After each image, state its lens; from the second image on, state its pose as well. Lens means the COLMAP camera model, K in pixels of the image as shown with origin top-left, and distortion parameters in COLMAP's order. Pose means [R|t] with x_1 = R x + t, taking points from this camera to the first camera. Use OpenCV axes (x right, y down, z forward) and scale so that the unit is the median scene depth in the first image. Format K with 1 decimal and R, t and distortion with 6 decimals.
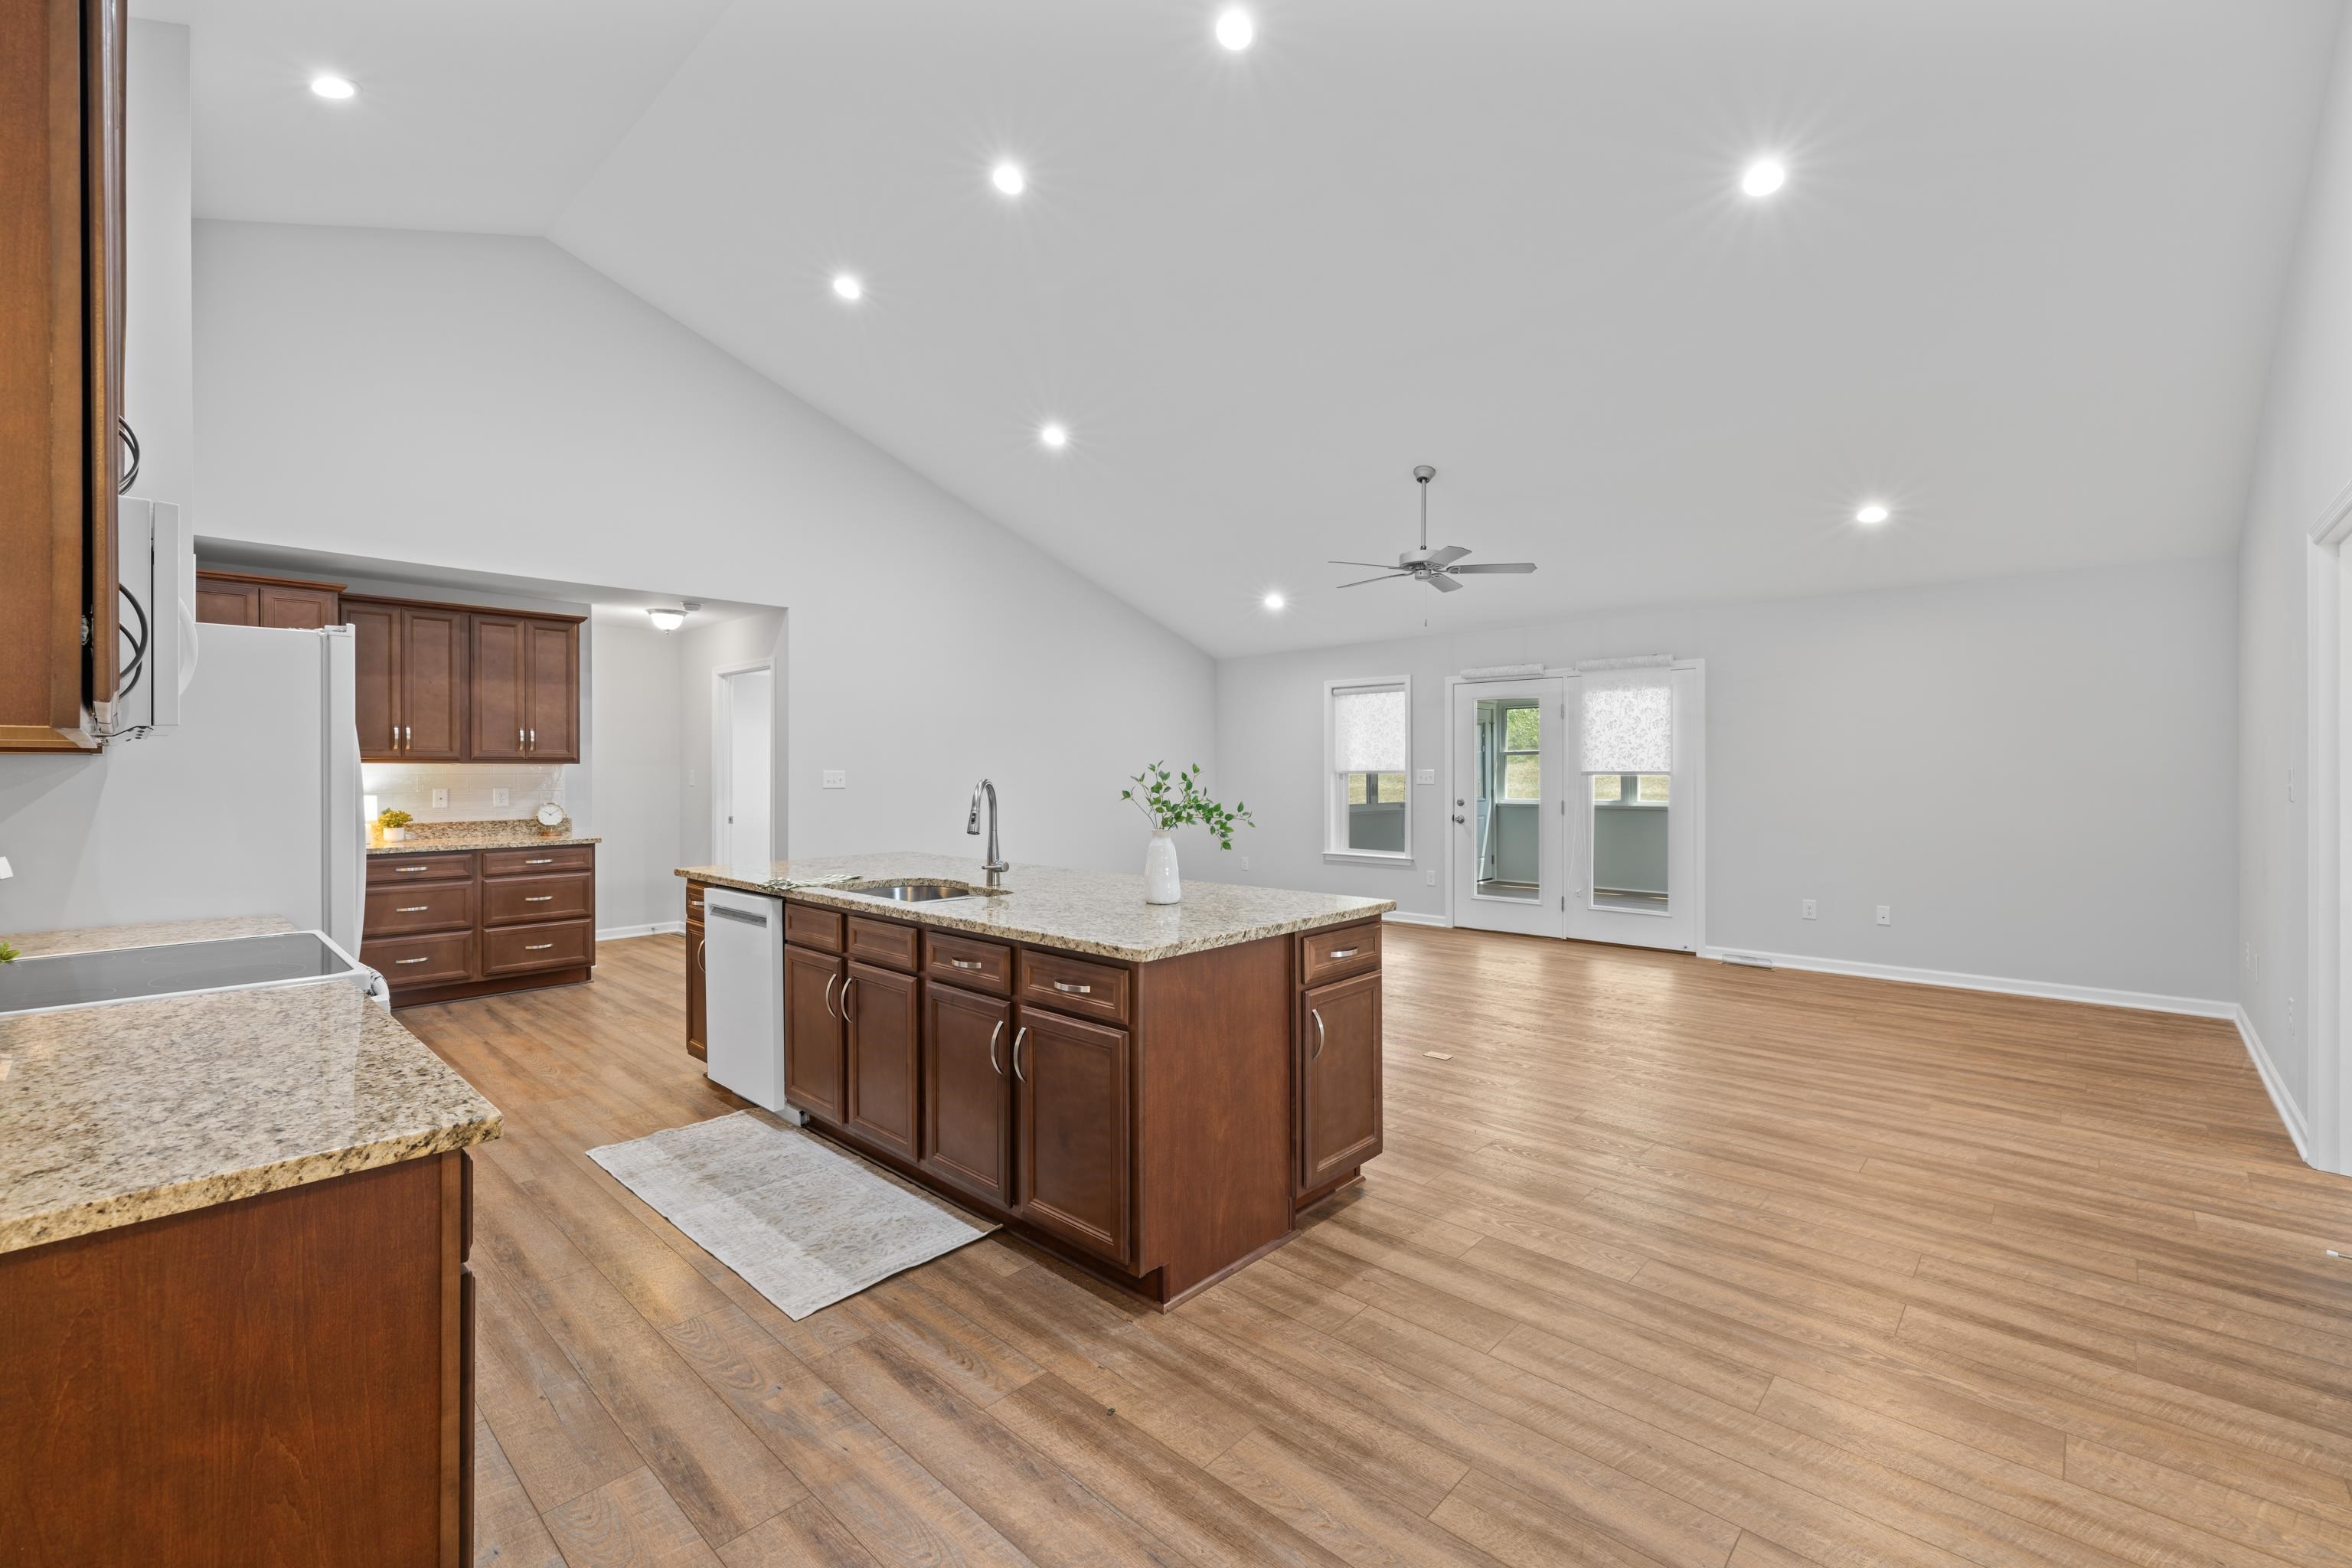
lens RADIAL K [[993.1, 0, 1145.0], [0, 993.1, 761.8], [0, 0, 1]] dist [0.000624, 0.000283]
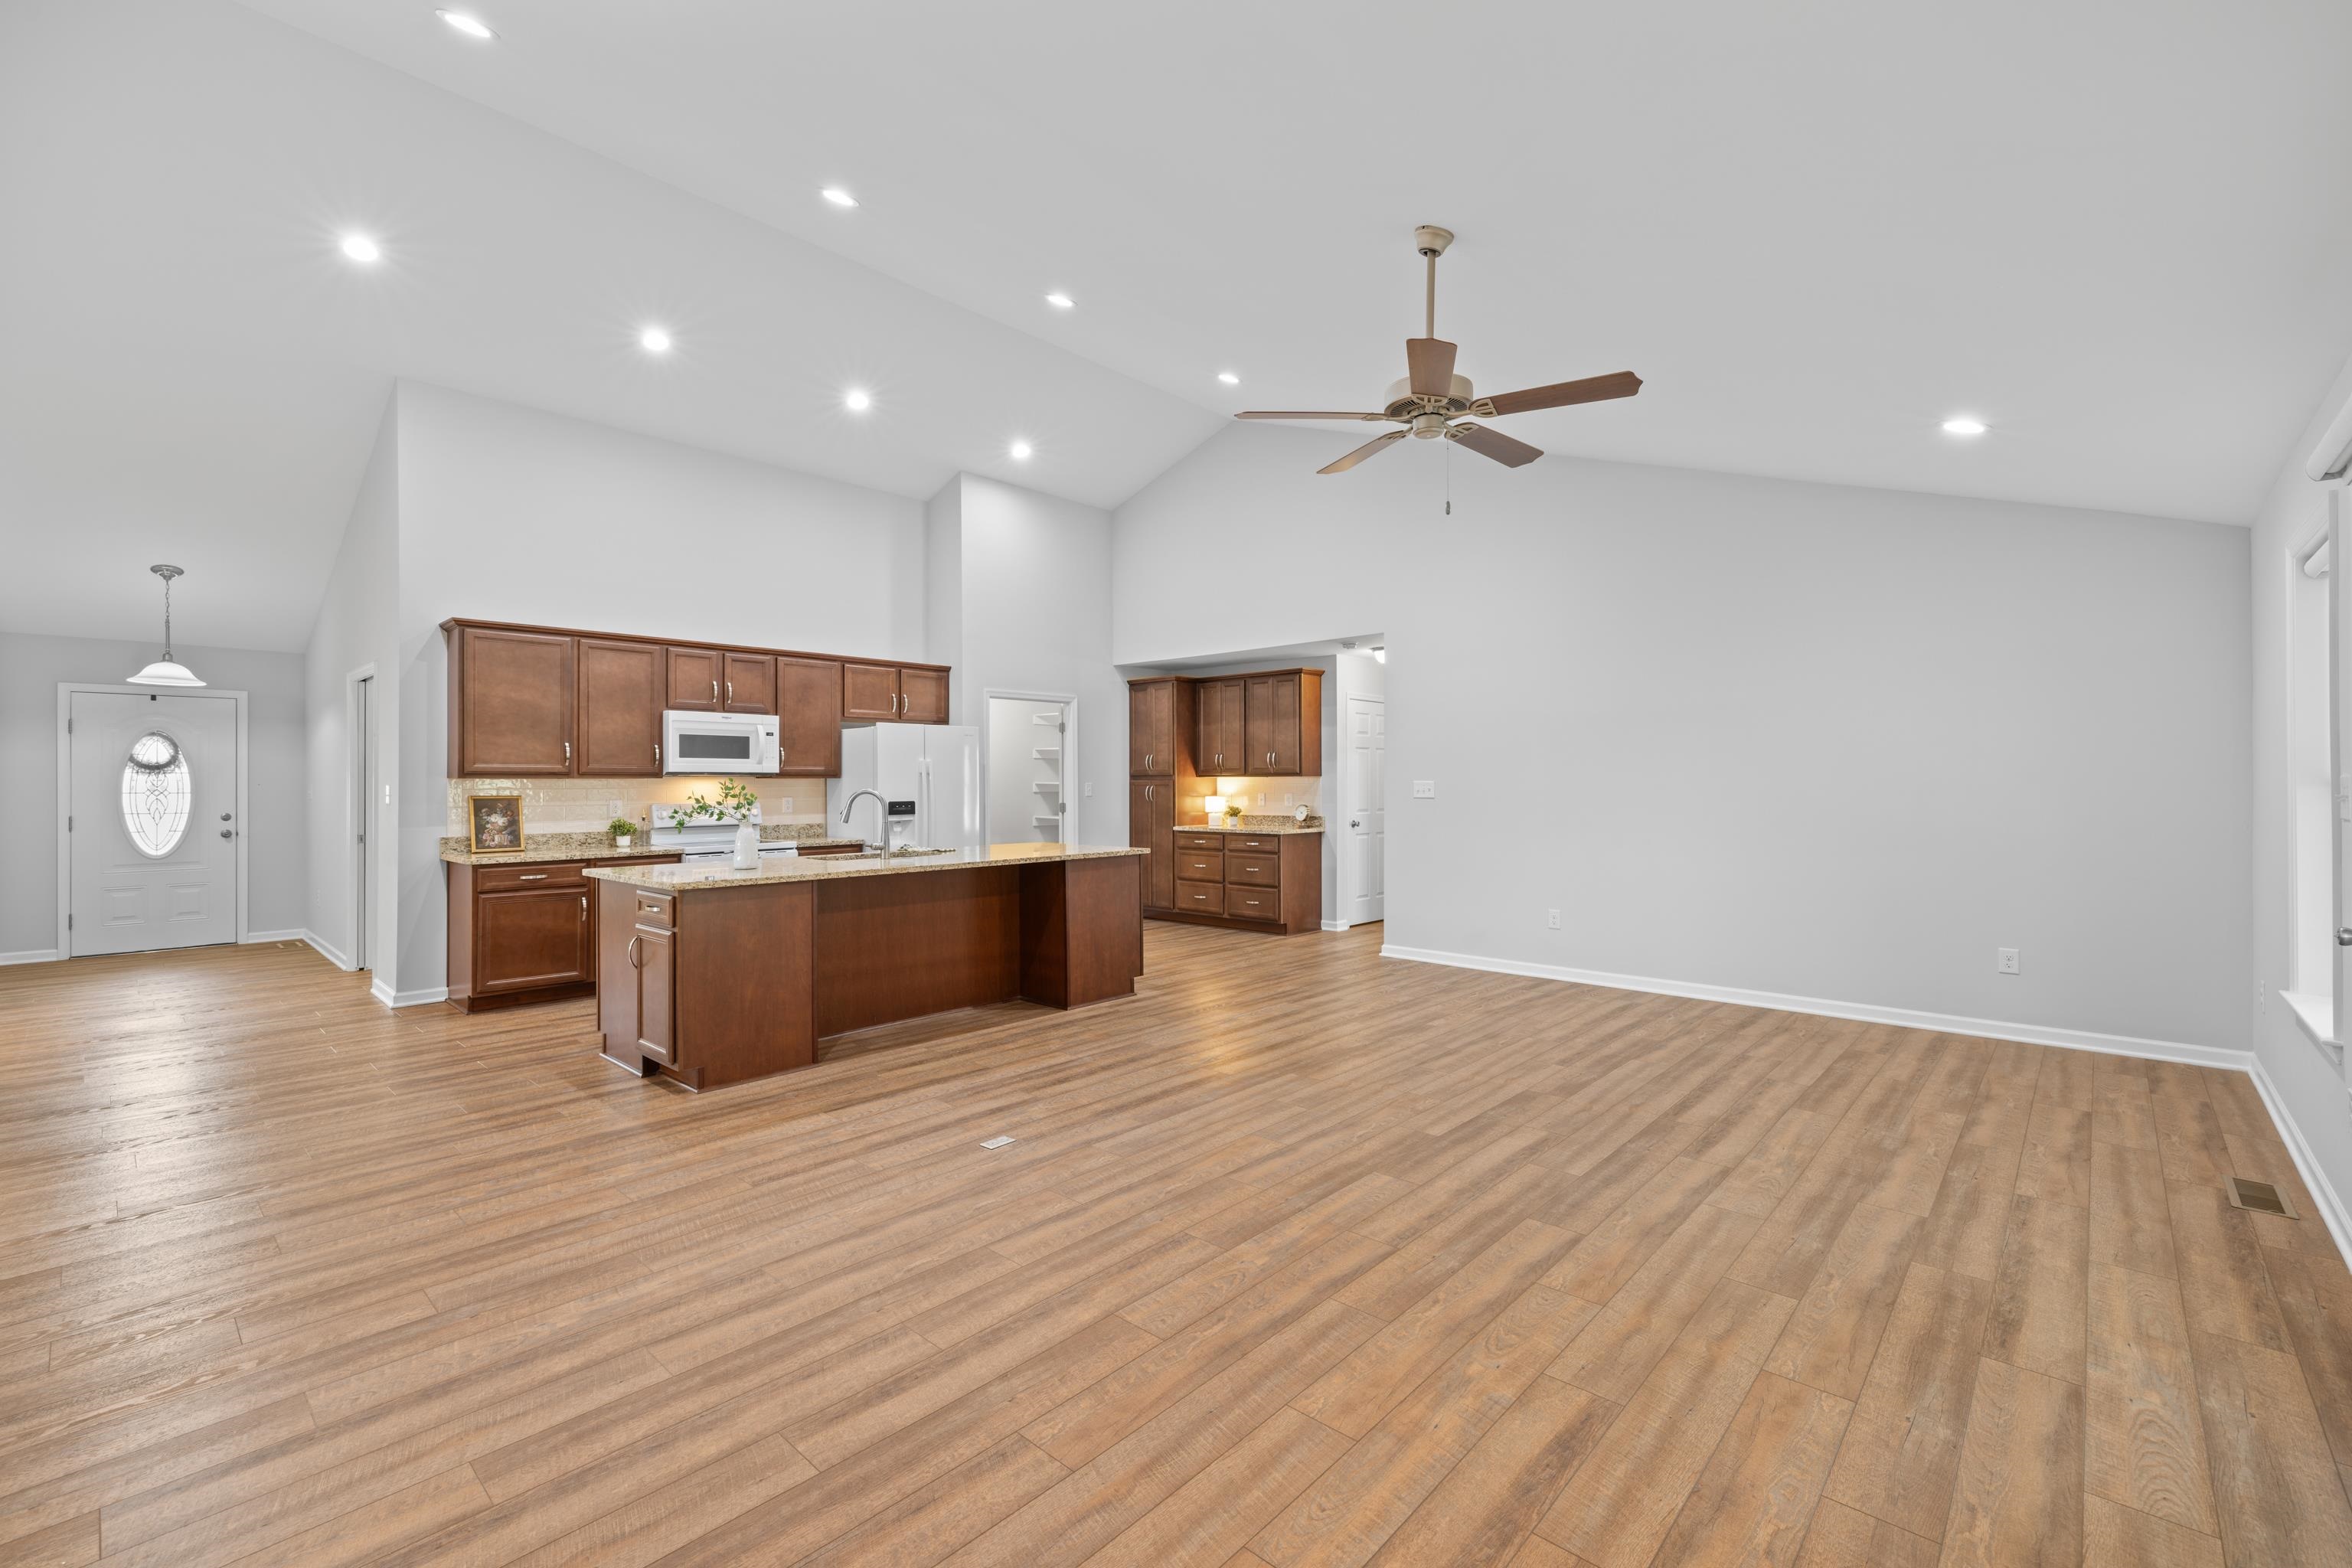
lens RADIAL K [[993.1, 0, 1200.4], [0, 993.1, 763.6], [0, 0, 1]] dist [0.000624, 0.000283]
pose [[0.038429, -0.018147, -0.999097, 1.400626], [0.013439, 0.999754, -0.017642, 0.012006], [0.999171, -0.012749, 0.038664, 1.445907]]
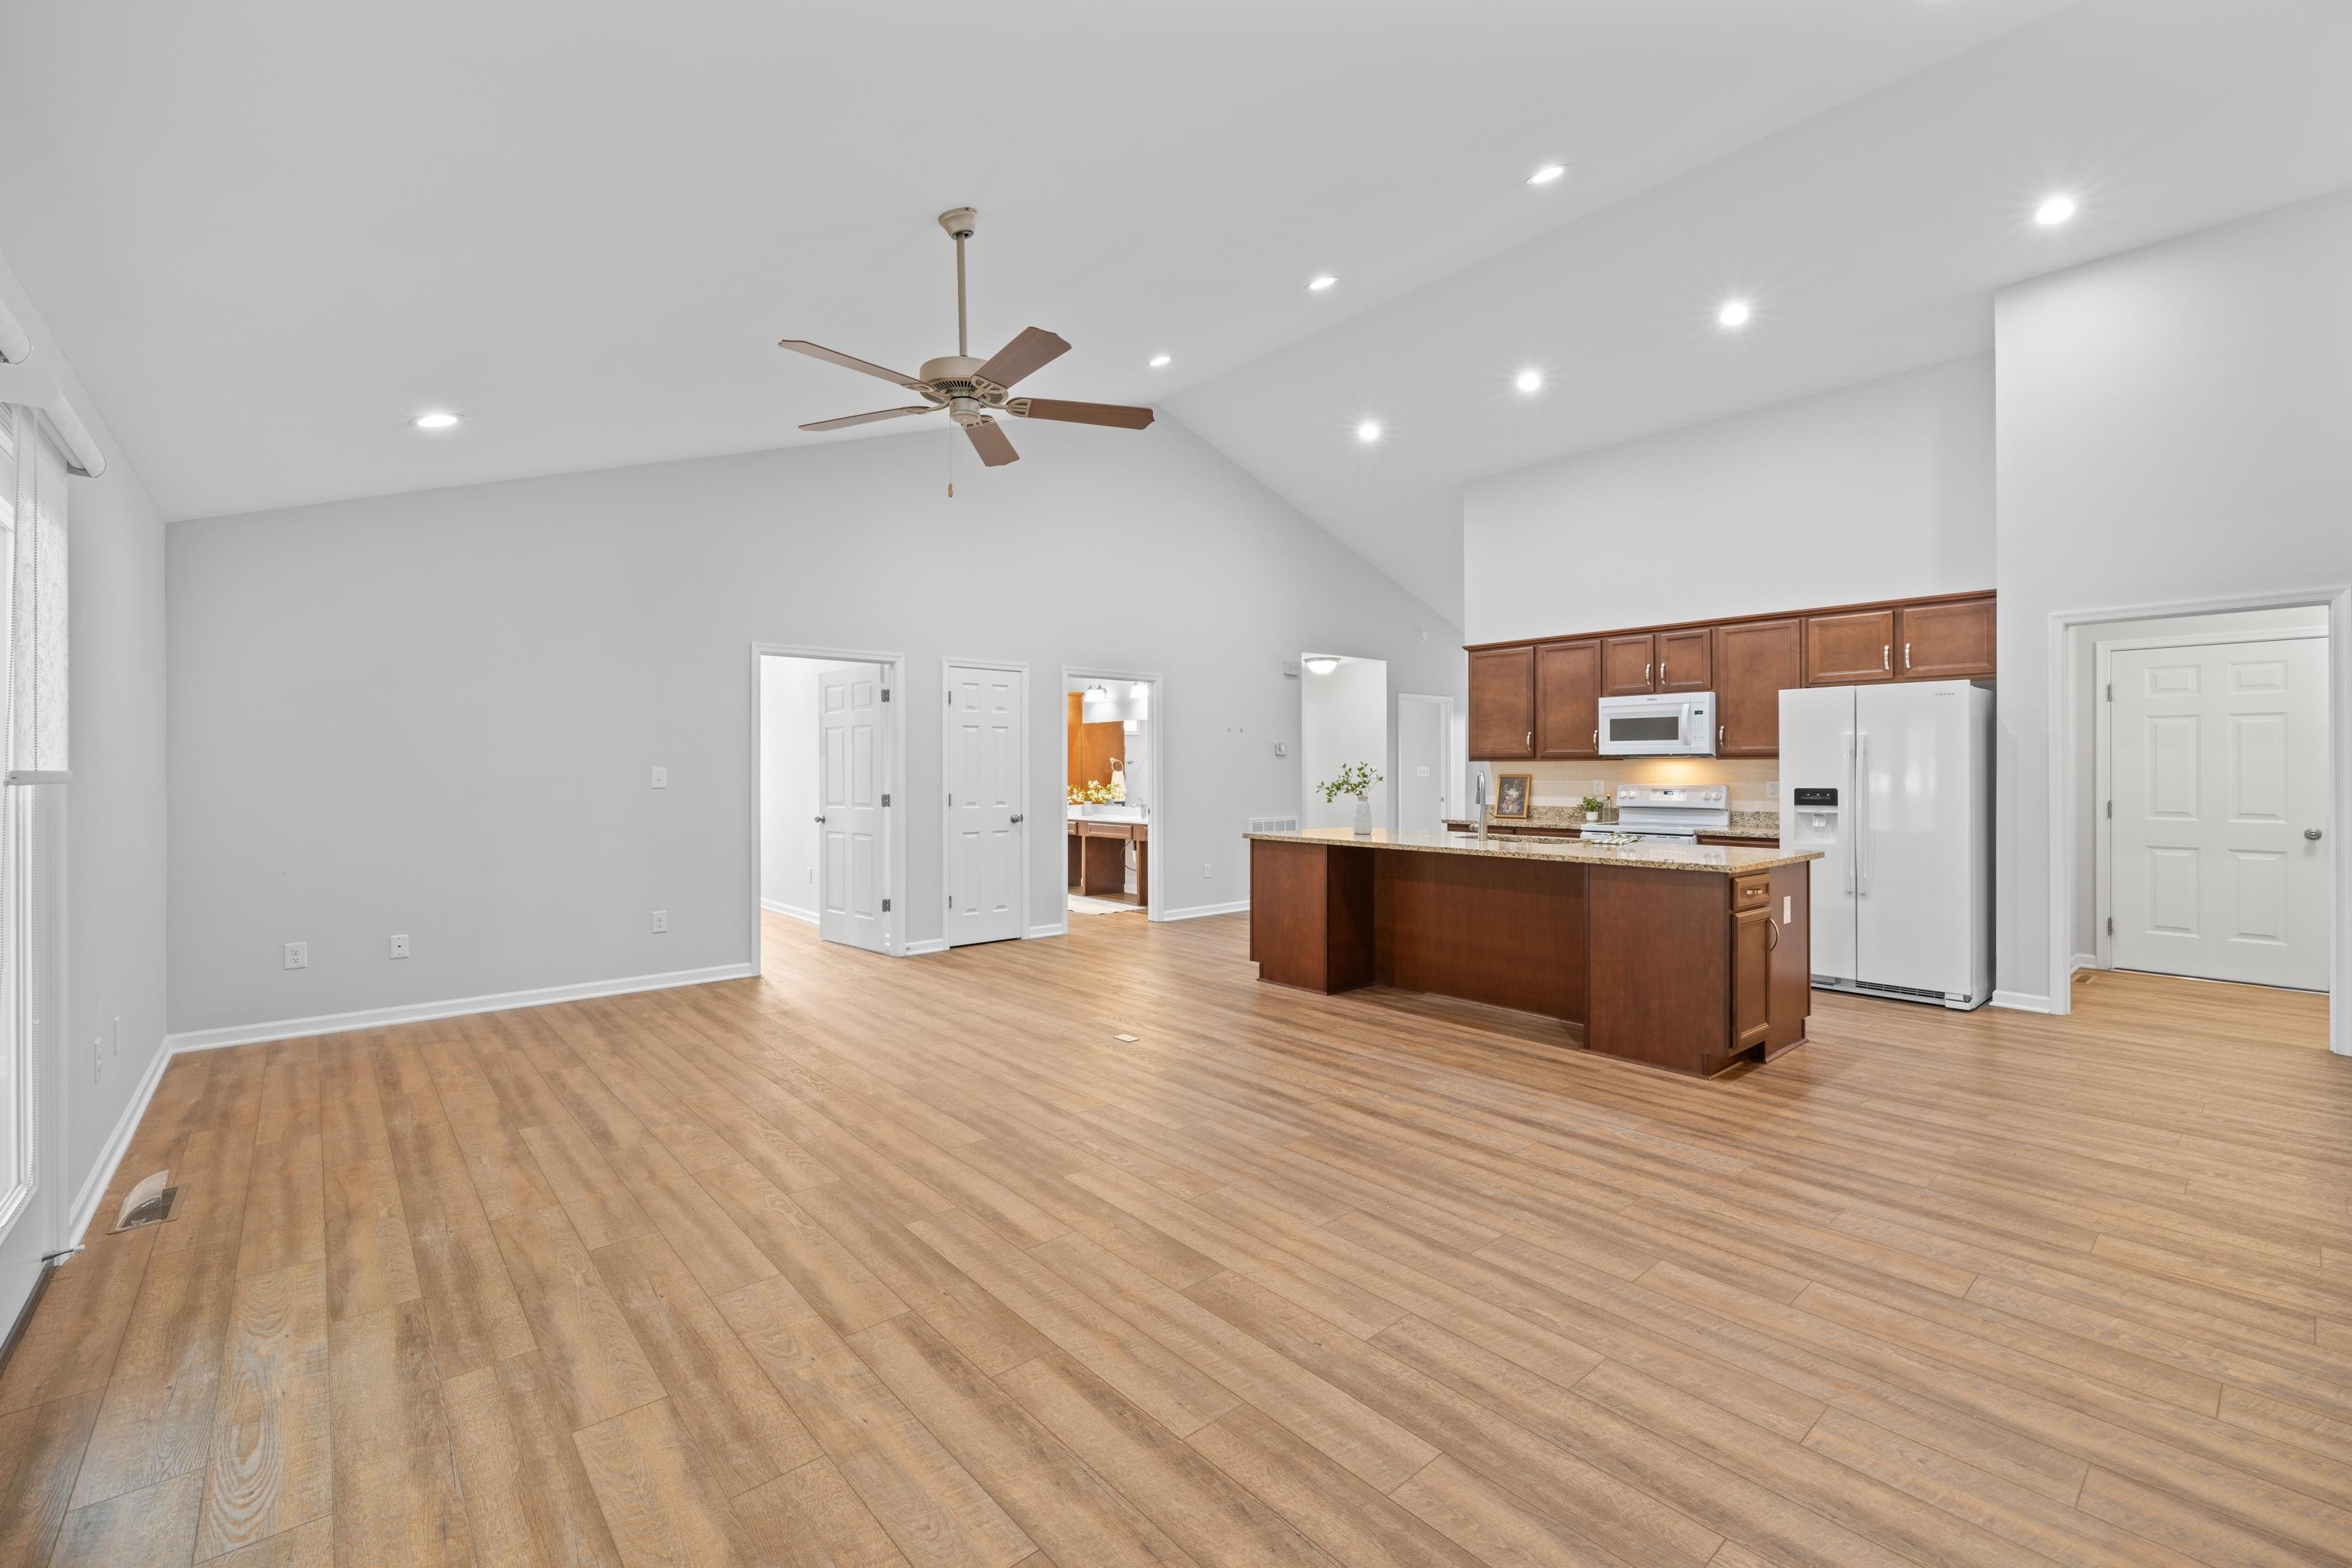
lens RADIAL K [[993.1, 0, 1166.8], [0, 993.1, 769.6], [0, 0, 1]] dist [0.000624, 0.000283]
pose [[-0.996222, 0.002995, 0.086791, 0.202247], [0.002284, 0.999963, -0.008295, 0.026229], [-0.086813, -0.008065, -0.996192, 2.609316]]
